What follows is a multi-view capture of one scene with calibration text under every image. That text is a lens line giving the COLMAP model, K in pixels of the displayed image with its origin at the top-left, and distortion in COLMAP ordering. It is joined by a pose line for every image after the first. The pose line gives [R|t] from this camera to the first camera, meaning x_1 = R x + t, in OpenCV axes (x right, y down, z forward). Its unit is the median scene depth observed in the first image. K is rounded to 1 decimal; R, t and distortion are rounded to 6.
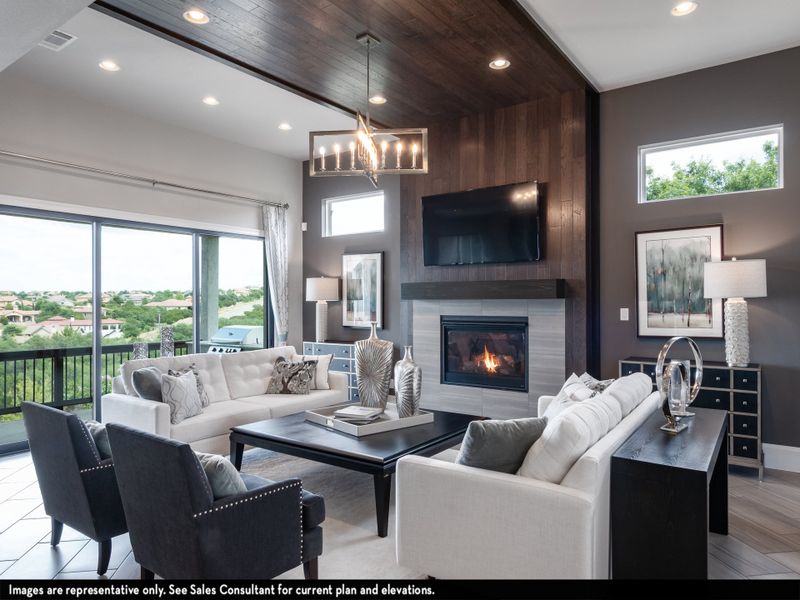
lens RADIAL K [[480.7, 0, 400.0], [0, 480.7, 300.0], [0, 0, 1]] dist [0.003688, 0.001070]
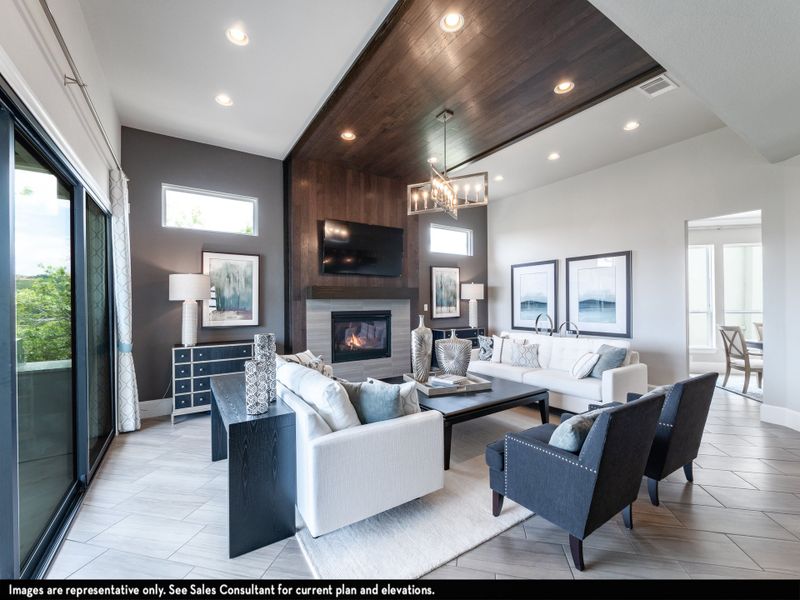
lens RADIAL K [[337.4, 0, 400.0], [0, 337.4, 300.0], [0, 0, 1]] dist [0.001950, 0.000330]
pose [[0.413562, 0.004434, 0.910465, -0.714407], [0.000417, 0.999987, -0.005059, 0.005638], [-0.910476, 0.002472, 0.413554, 0.467352]]
